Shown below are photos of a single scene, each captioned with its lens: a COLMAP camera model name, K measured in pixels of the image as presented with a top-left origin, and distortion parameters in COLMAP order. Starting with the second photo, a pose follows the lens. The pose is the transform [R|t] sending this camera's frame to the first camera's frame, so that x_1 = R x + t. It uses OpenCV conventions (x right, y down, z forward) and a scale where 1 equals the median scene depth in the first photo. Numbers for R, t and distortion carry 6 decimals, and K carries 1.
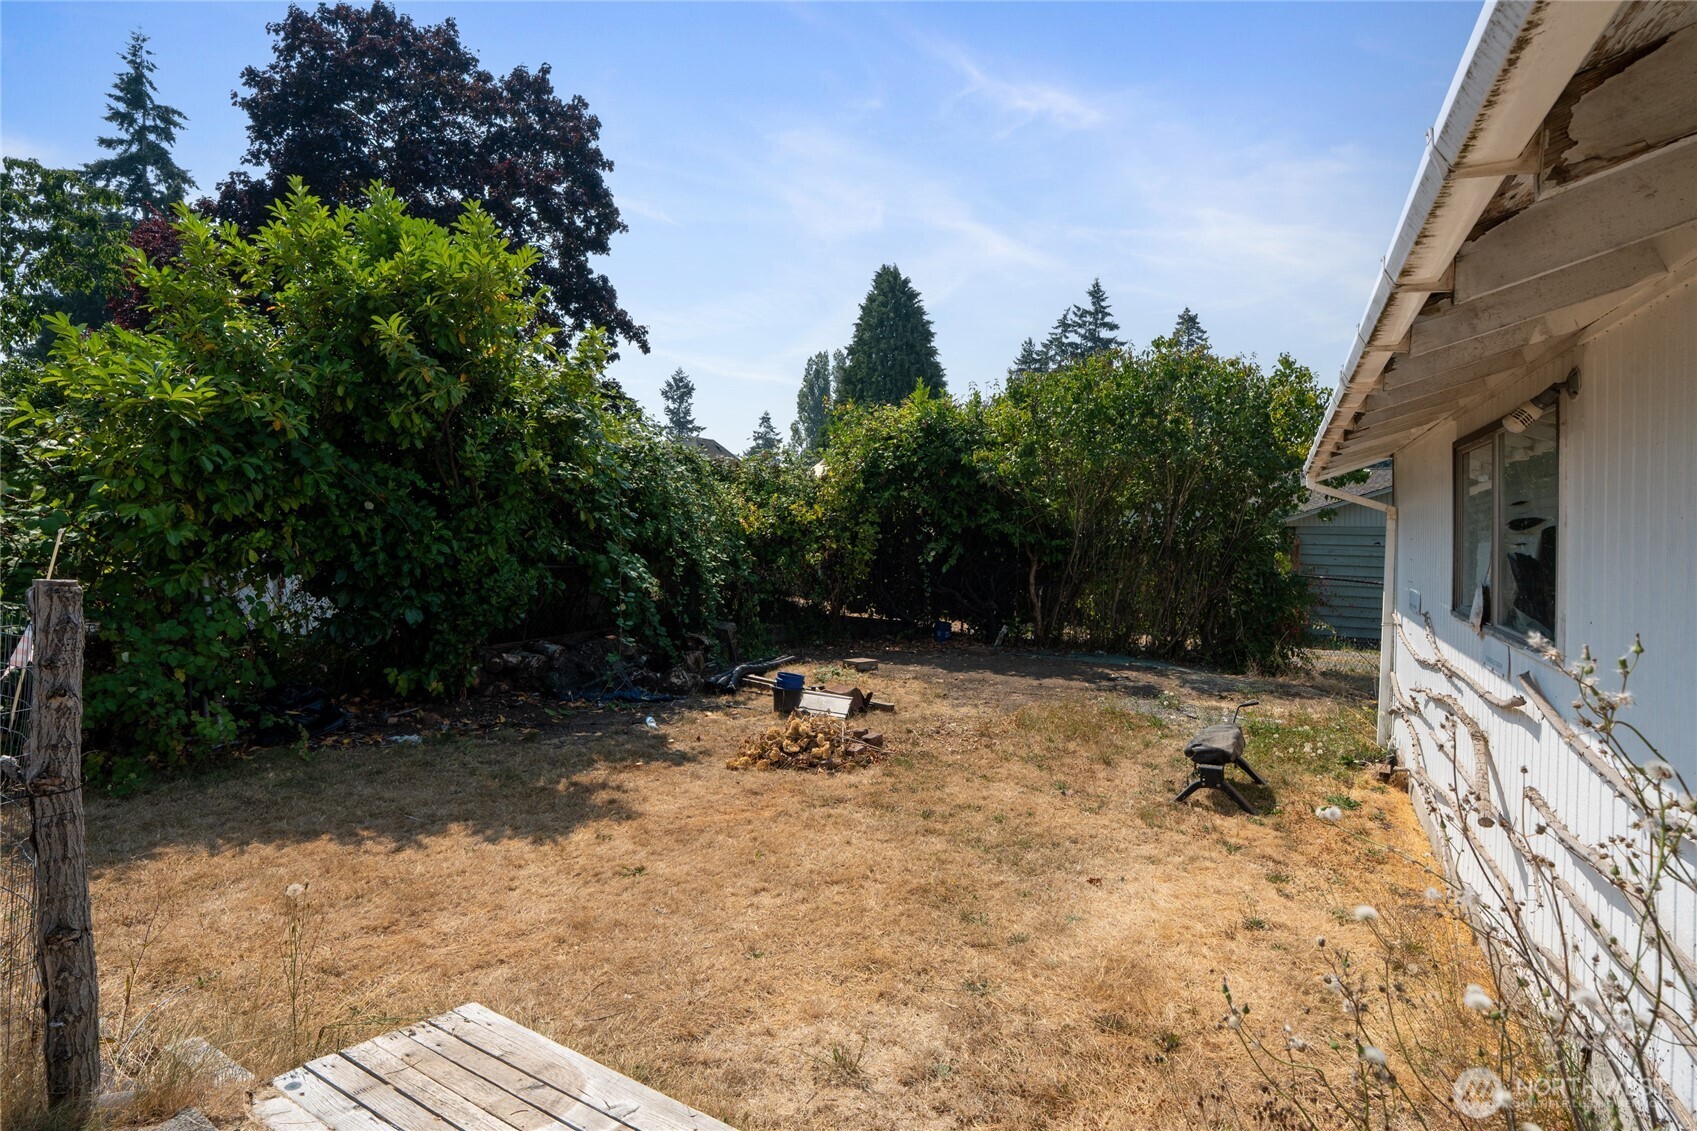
lens RADIAL K [[768.1, 0, 844.1], [0, 768.1, 545.4], [0, 0, 1]] dist [-0.003797, 0.000273]
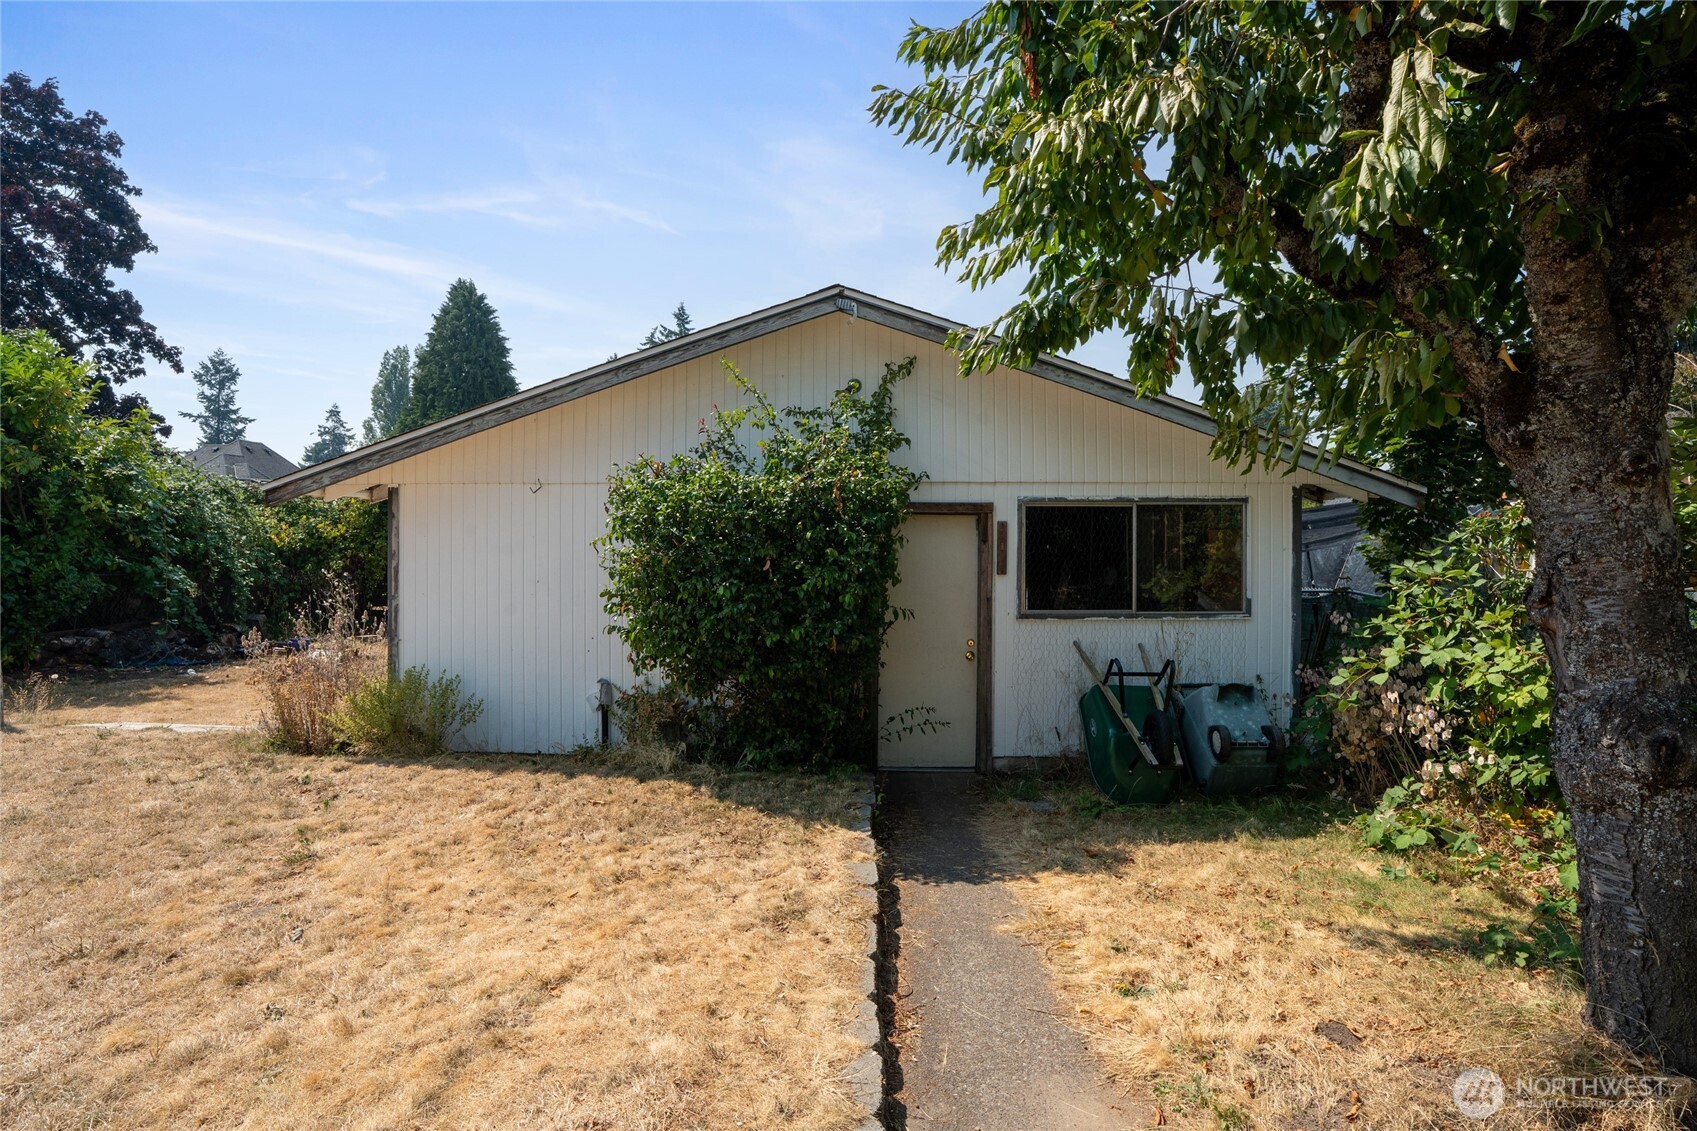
lens RADIAL K [[777.1, 0, 796.8], [0, 777.1, 523.9], [0, 0, 1]] dist [-0.050657, 0.032335]
pose [[0.905650, -0.001502, 0.424023, 0.063060], [0.015068, 0.999476, -0.028643, -0.002176], [-0.423758, 0.032330, 0.905198, -0.284980]]
